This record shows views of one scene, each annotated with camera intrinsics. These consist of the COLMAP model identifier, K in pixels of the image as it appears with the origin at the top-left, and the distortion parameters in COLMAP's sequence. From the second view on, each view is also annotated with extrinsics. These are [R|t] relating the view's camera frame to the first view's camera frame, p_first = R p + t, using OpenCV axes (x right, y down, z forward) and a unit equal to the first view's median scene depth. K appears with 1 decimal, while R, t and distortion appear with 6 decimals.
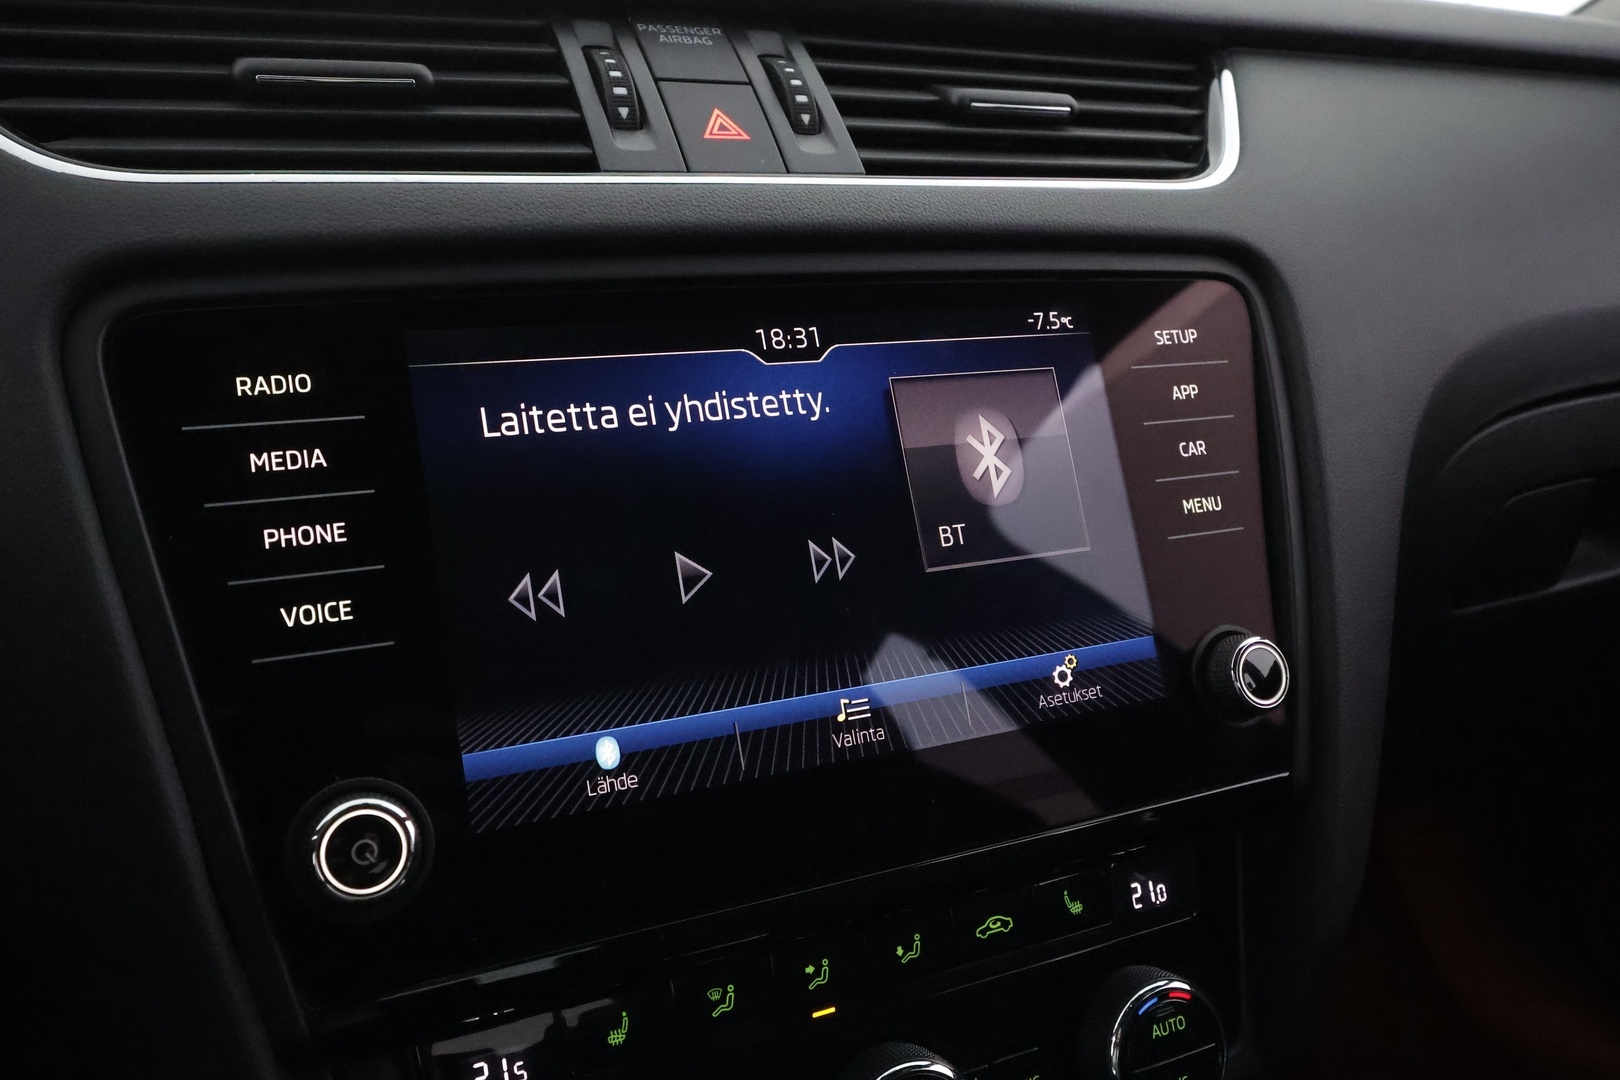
lens RADIAL K [[1274.7, 0, 816.5], [0, 1274.7, 536.6], [0, 0, 1]] dist [-0.010080, 0.010522]
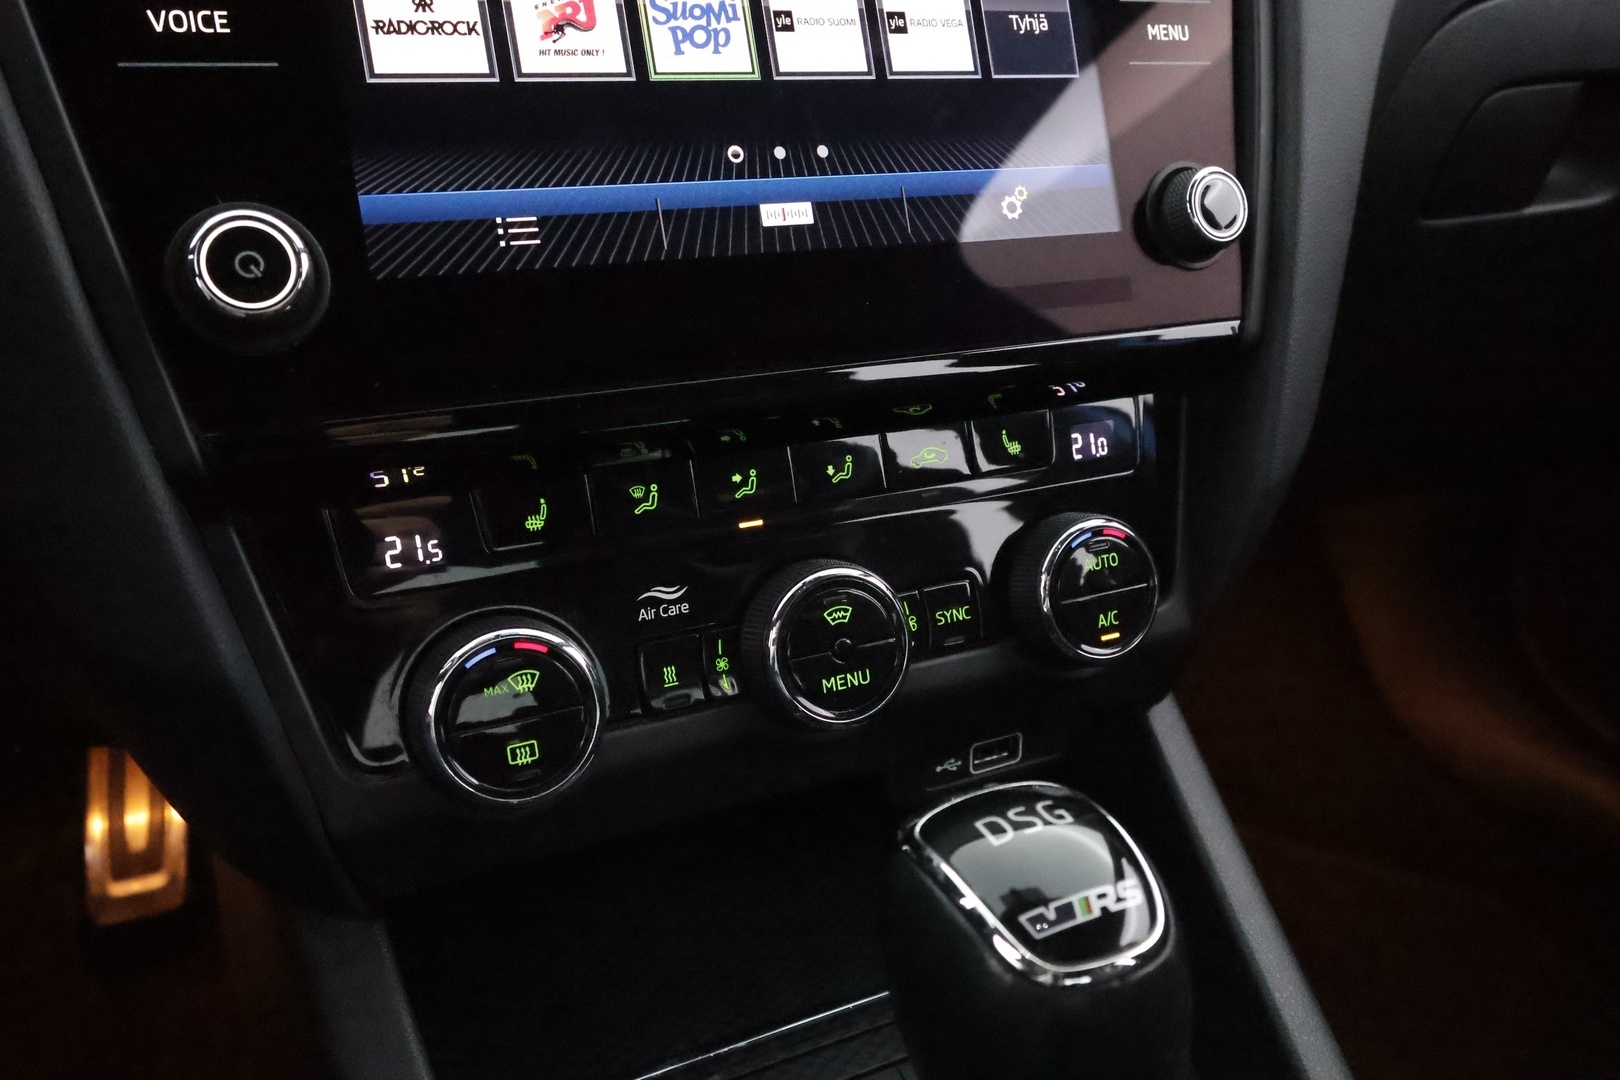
lens RADIAL K [[1274.7, 0, 817.5], [0, 1274.7, 546.3], [0, 0, 1]] dist [-0.010080, 0.010522]
pose [[0.999545, 0.015232, 0.026052, 0.029748], [-0.019274, 0.986489, 0.162692, 0.216621], [-0.023222, -0.163120, 0.986333, 0.027204]]
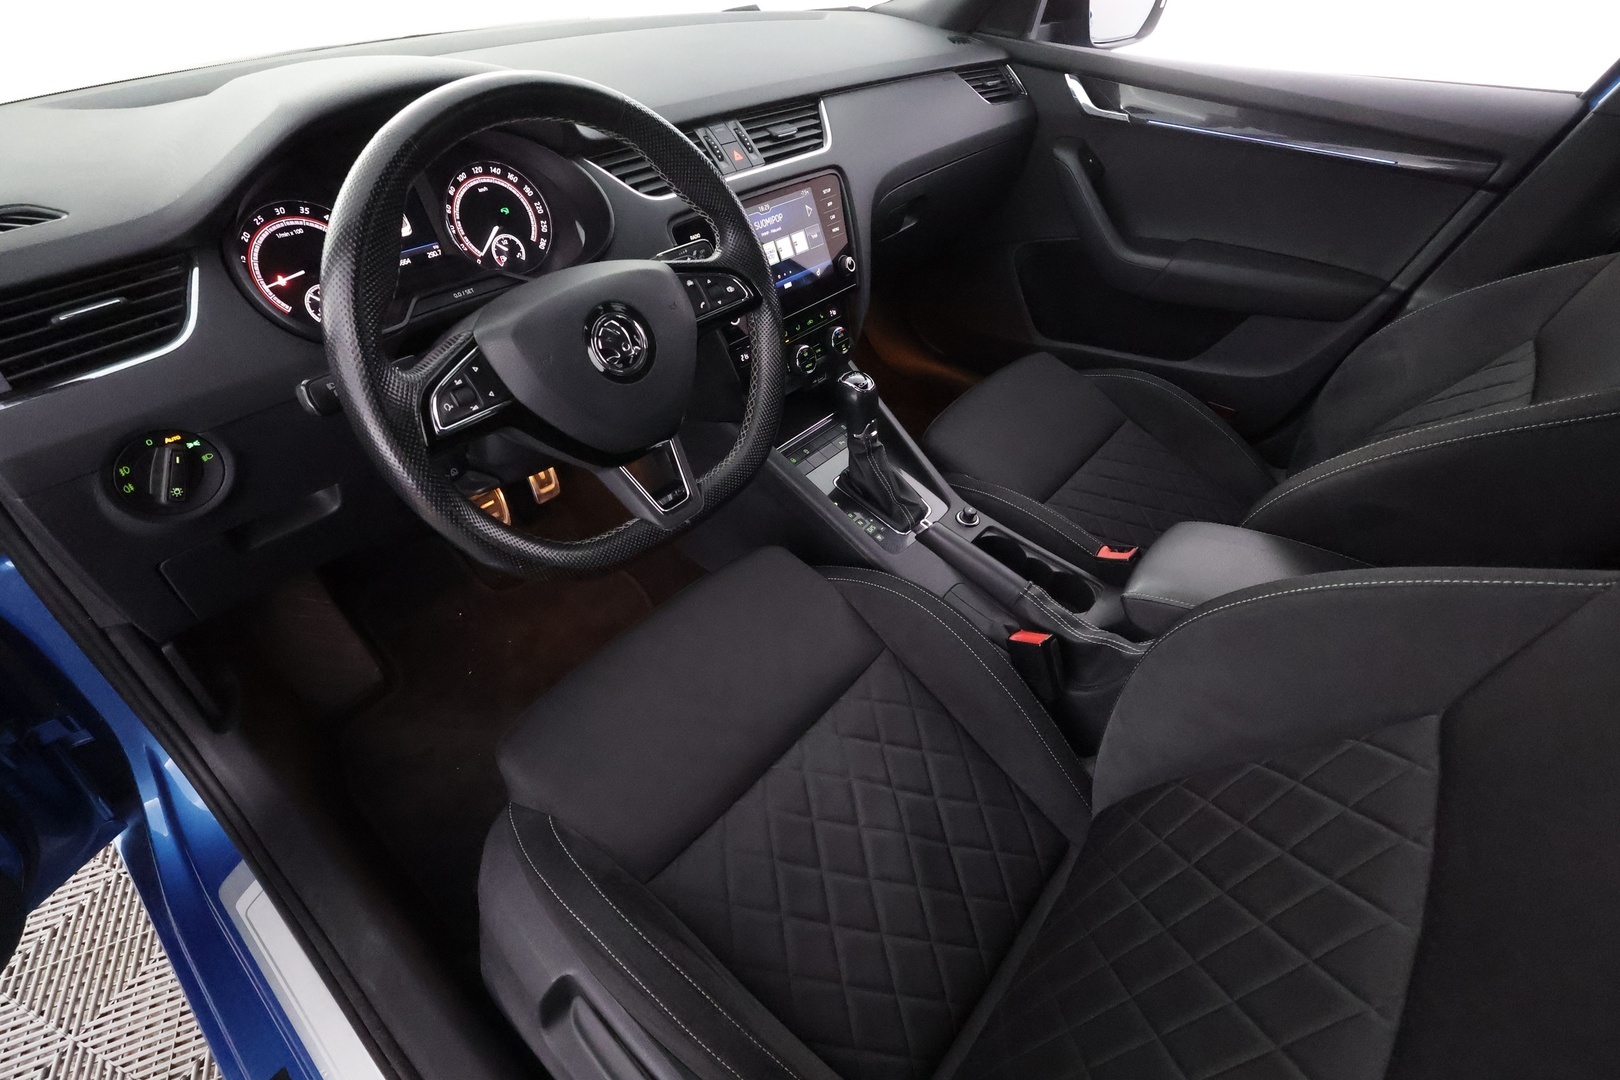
lens RADIAL K [[742.7, 0, 817.2], [0, 742.7, 545.7], [0, 0, 1]] dist [0.002299, 0.000907]
pose [[0.907697, -0.268207, 0.322723, -1.091331], [0.093539, 0.879049, 0.467465, -0.322536], [-0.409067, -0.394129, 0.822998, -1.945841]]
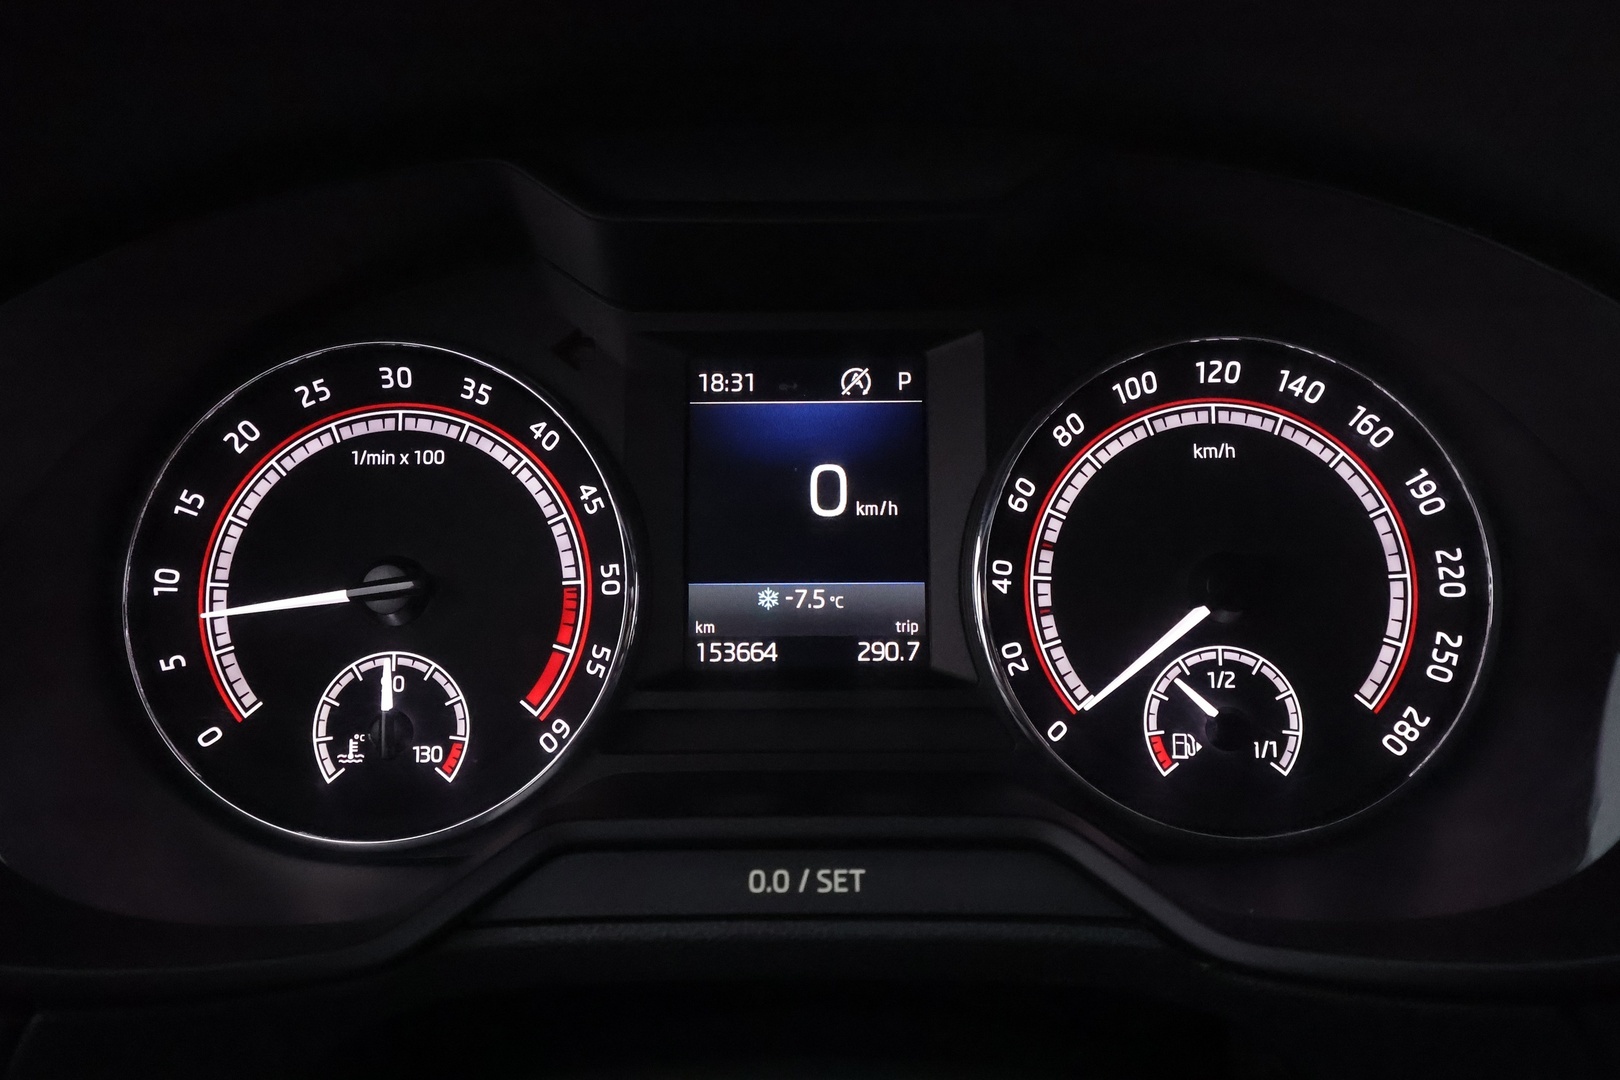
lens RADIAL K [[1274.7, 0, 811.5], [0, 1274.7, 532.1], [0, 0, 1]] dist [-0.010080, 0.010522]
pose [[0.900197, 0.089688, -0.426148, -0.851182], [-0.087515, 0.995856, 0.024722, -0.251420], [0.426600, 0.015040, 0.904315, -0.013645]]
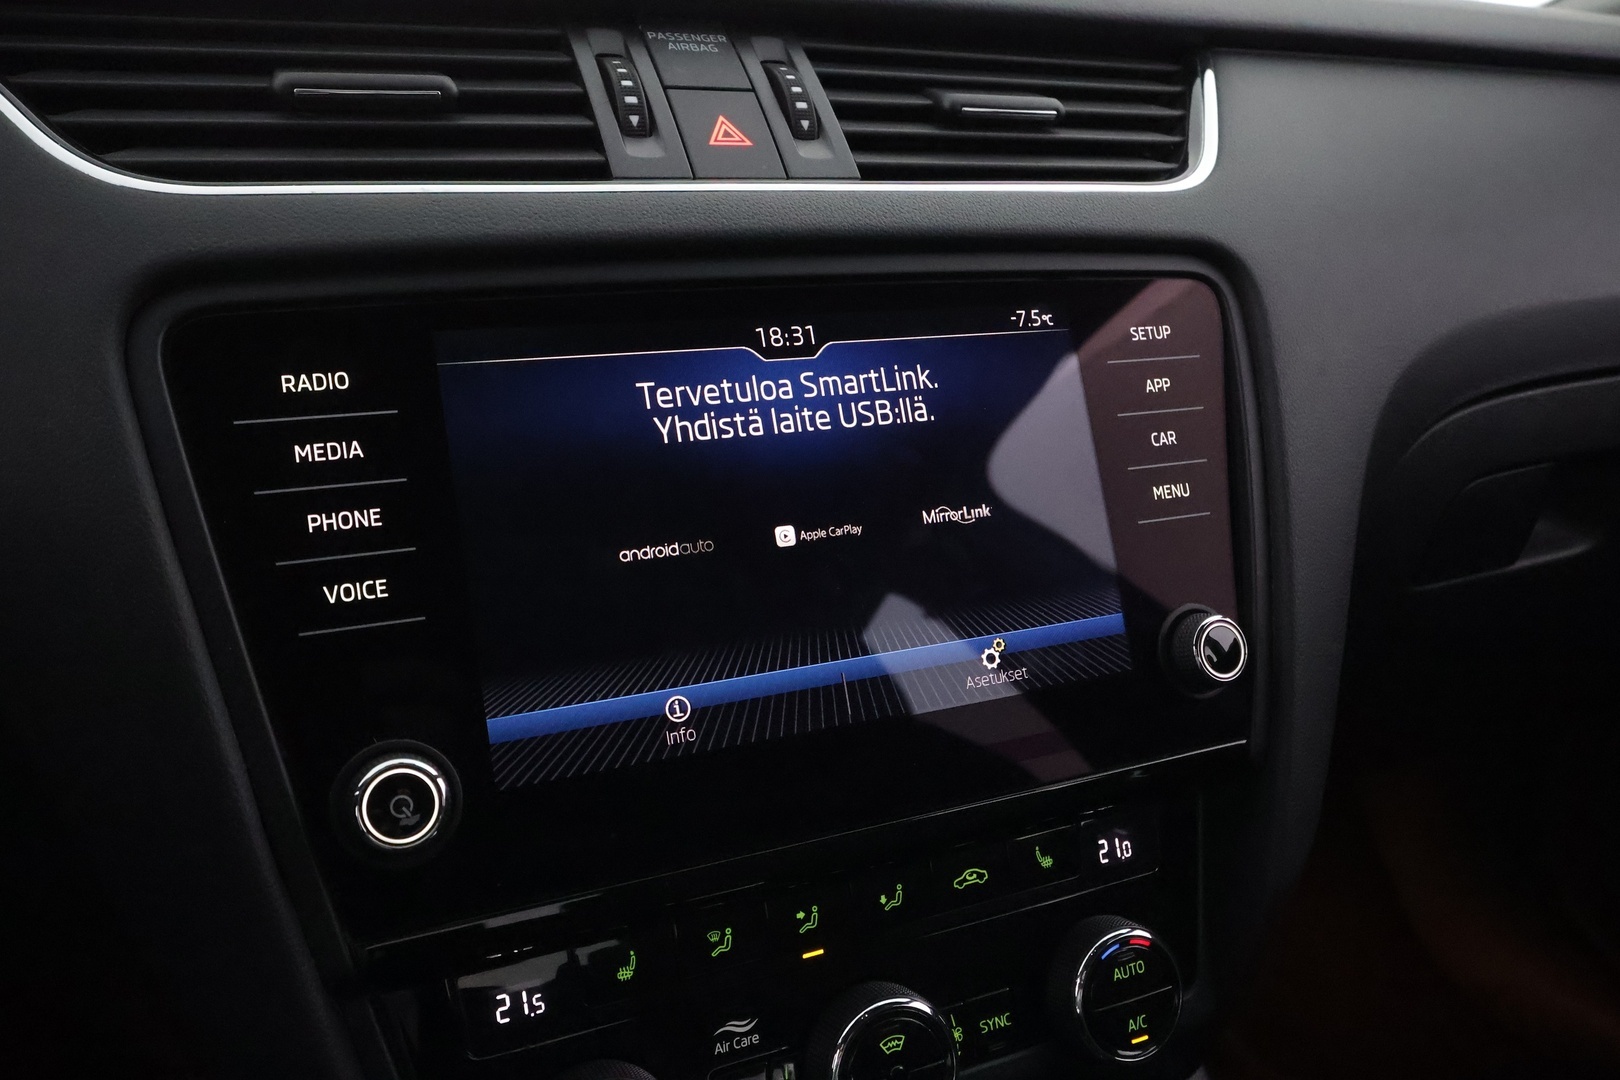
lens RADIAL K [[1274.7, 0, 817.5], [0, 1274.7, 539.1], [0, 0, 1]] dist [-0.010080, 0.010522]
pose [[0.999953, 0.009559, -0.001741, 0.007518], [-0.009488, 0.999263, 0.037202, -0.023540], [0.002095, -0.037184, 0.999306, -0.080343]]
